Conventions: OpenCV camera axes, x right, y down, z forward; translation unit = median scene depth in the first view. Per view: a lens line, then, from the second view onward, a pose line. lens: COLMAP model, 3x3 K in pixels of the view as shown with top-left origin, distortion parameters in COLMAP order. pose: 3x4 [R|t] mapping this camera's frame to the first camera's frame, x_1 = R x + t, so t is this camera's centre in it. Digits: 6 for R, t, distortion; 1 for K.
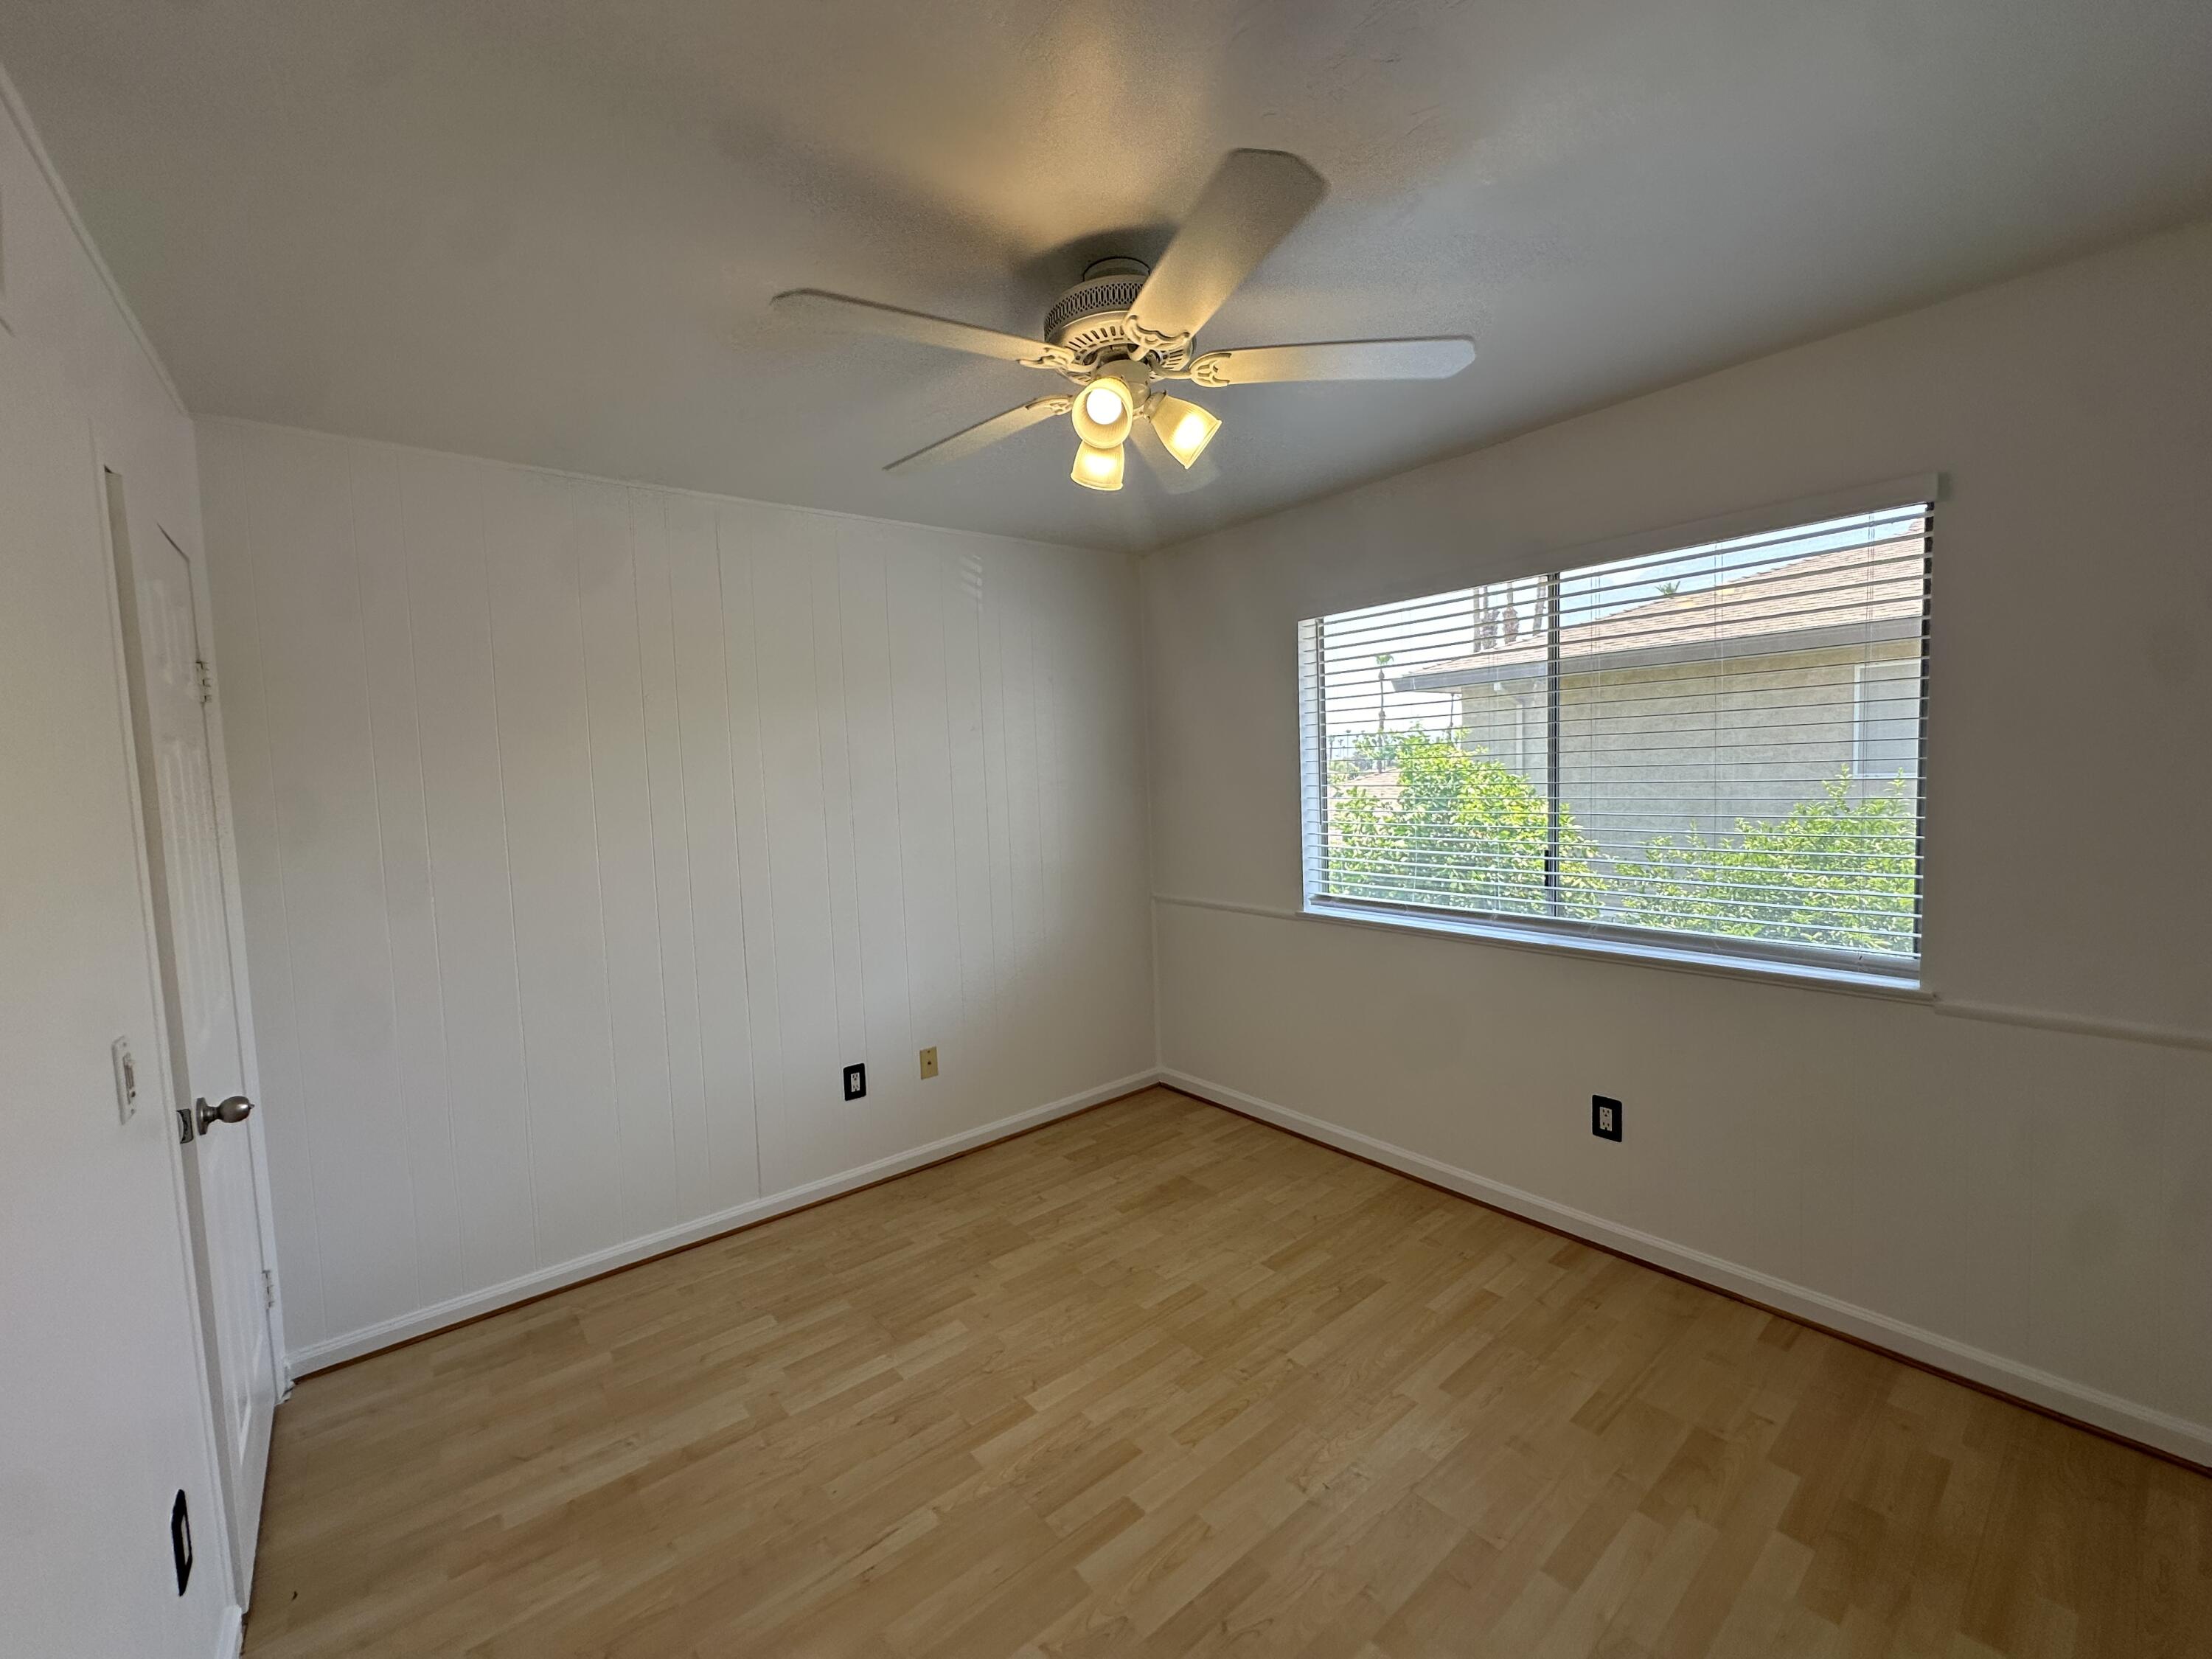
lens RADIAL K [[888.4, 0, 1106.0], [0, 888.4, 829.5], [0, 0, 1]] dist [-0.003402, 0.000161]
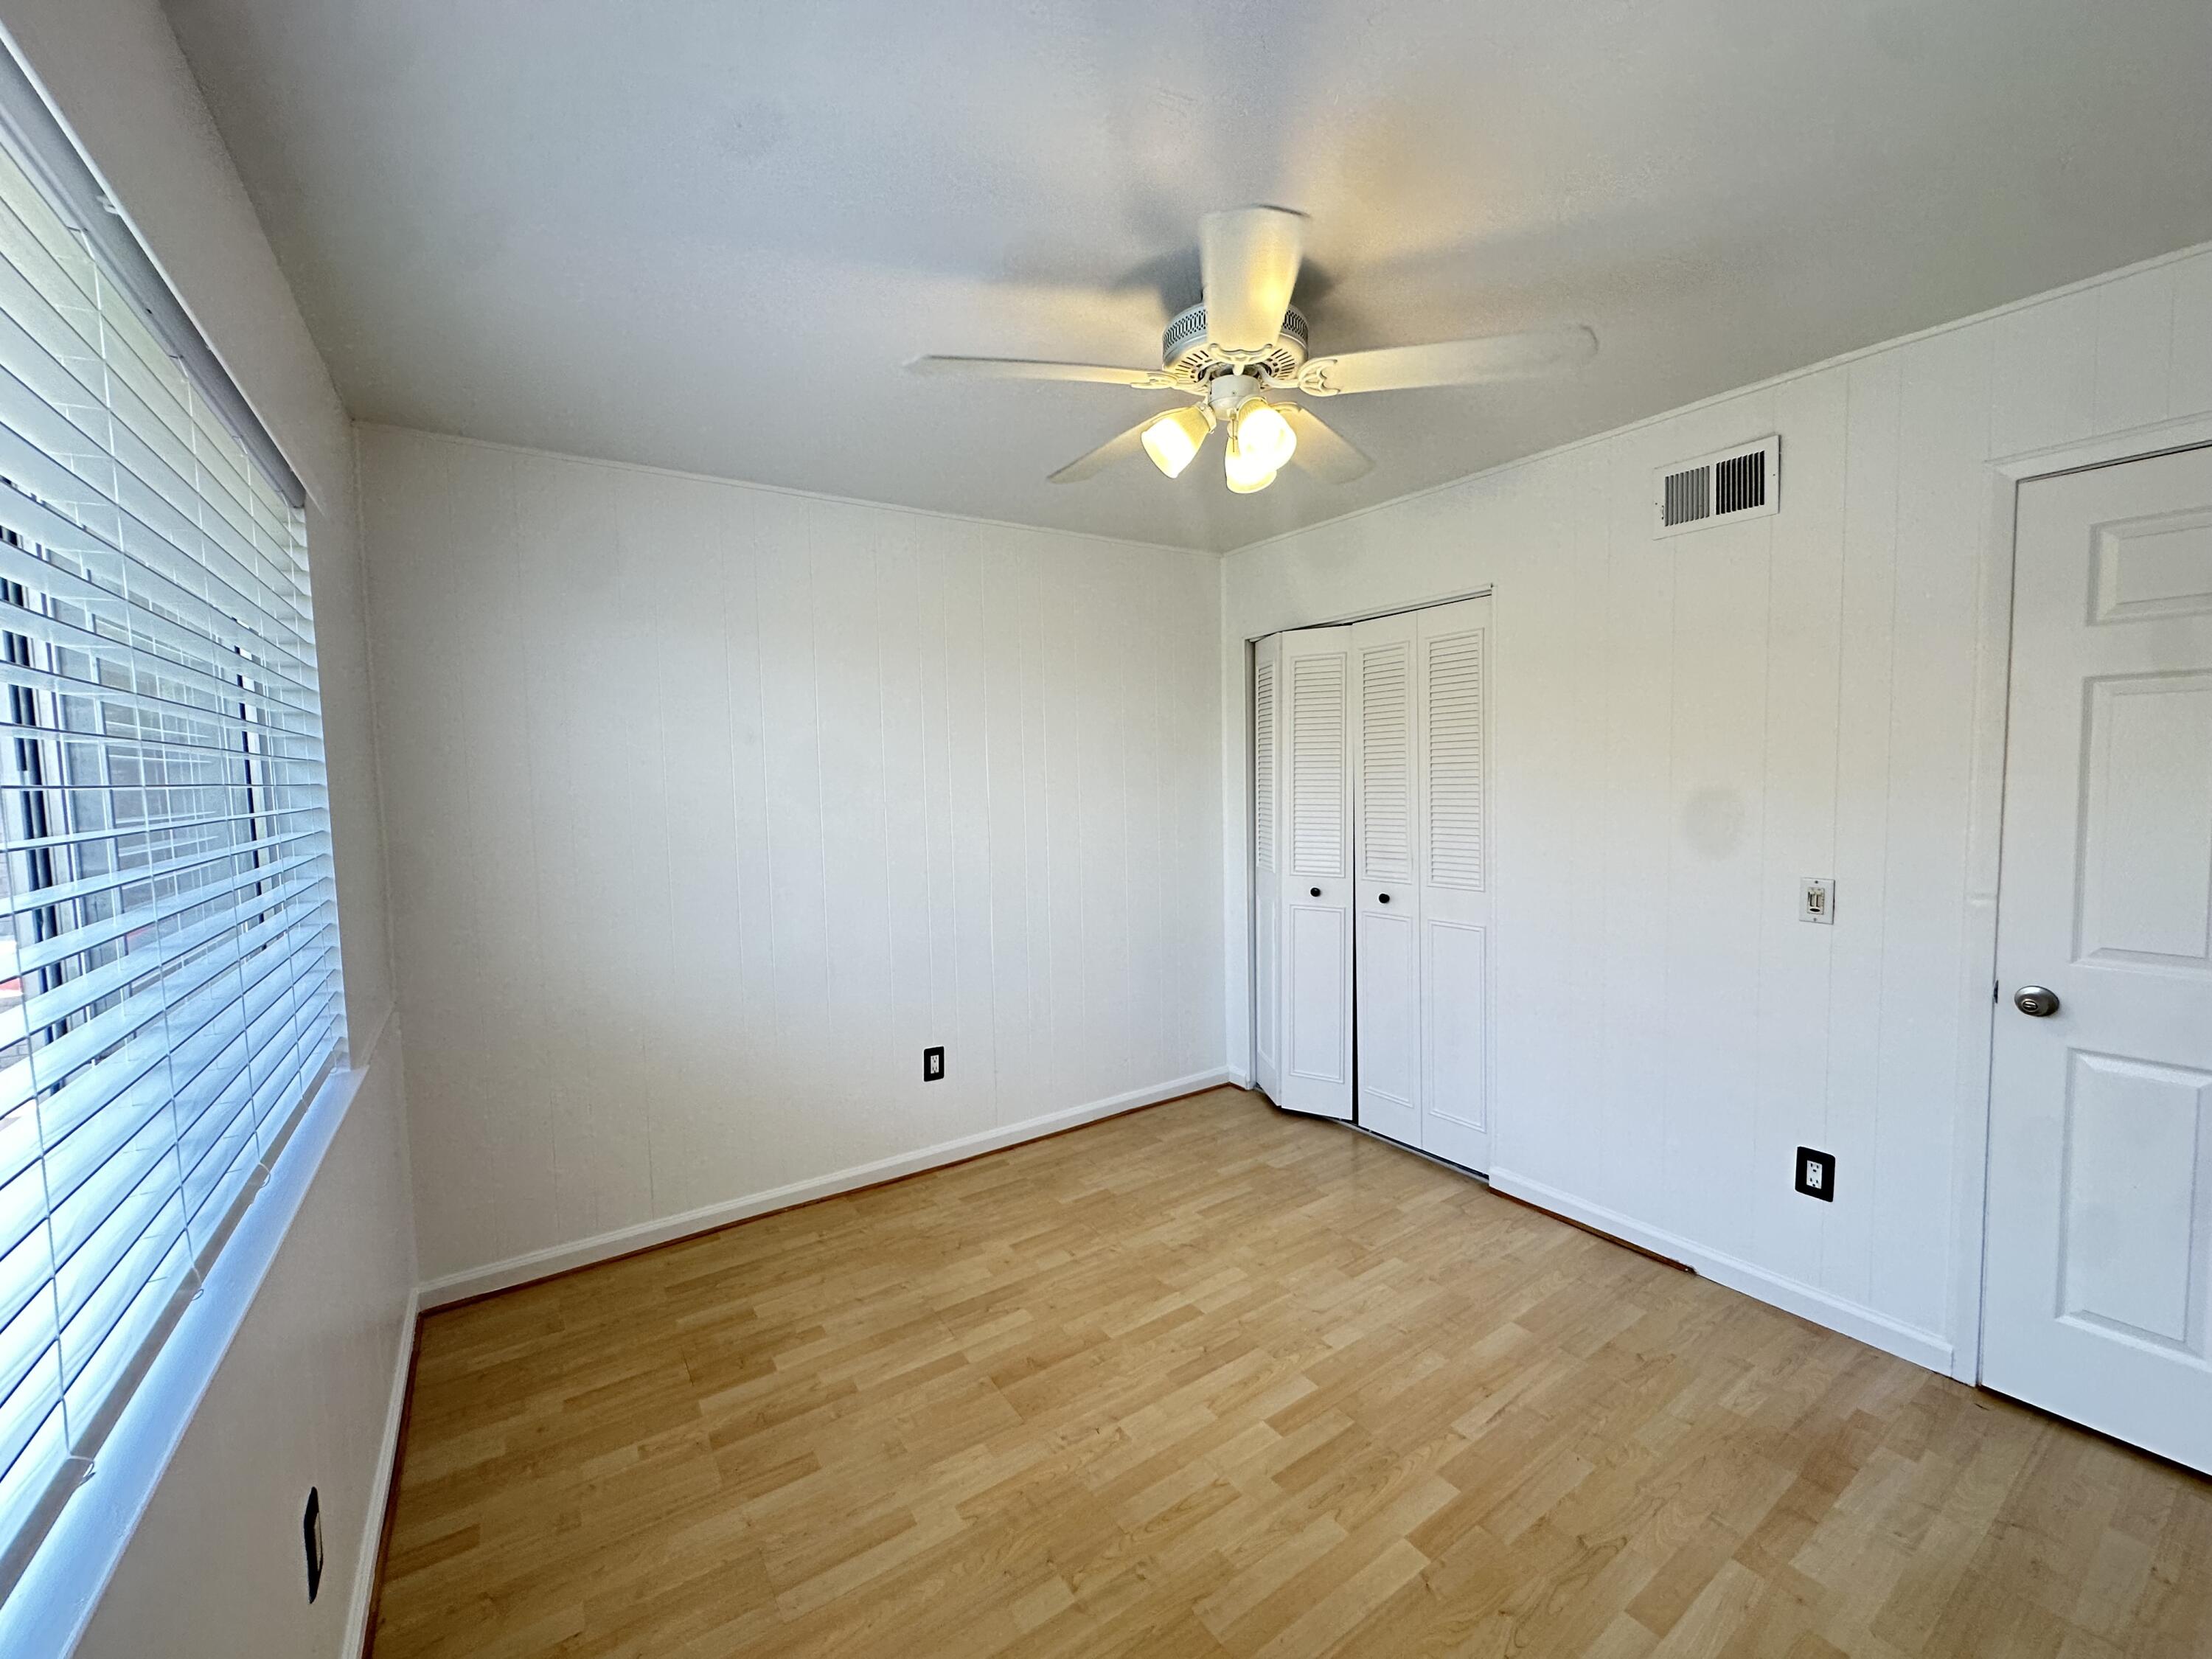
lens RADIAL K [[888.4, 0, 1106.0], [0, 888.4, 829.5], [0, 0, 1]] dist [-0.003402, 0.000161]
pose [[-0.994393, 0.058243, 0.088265, 0.092499], [0.069677, 0.988724, 0.132551, -0.124744], [-0.079550, 0.137957, -0.987238, 1.853017]]
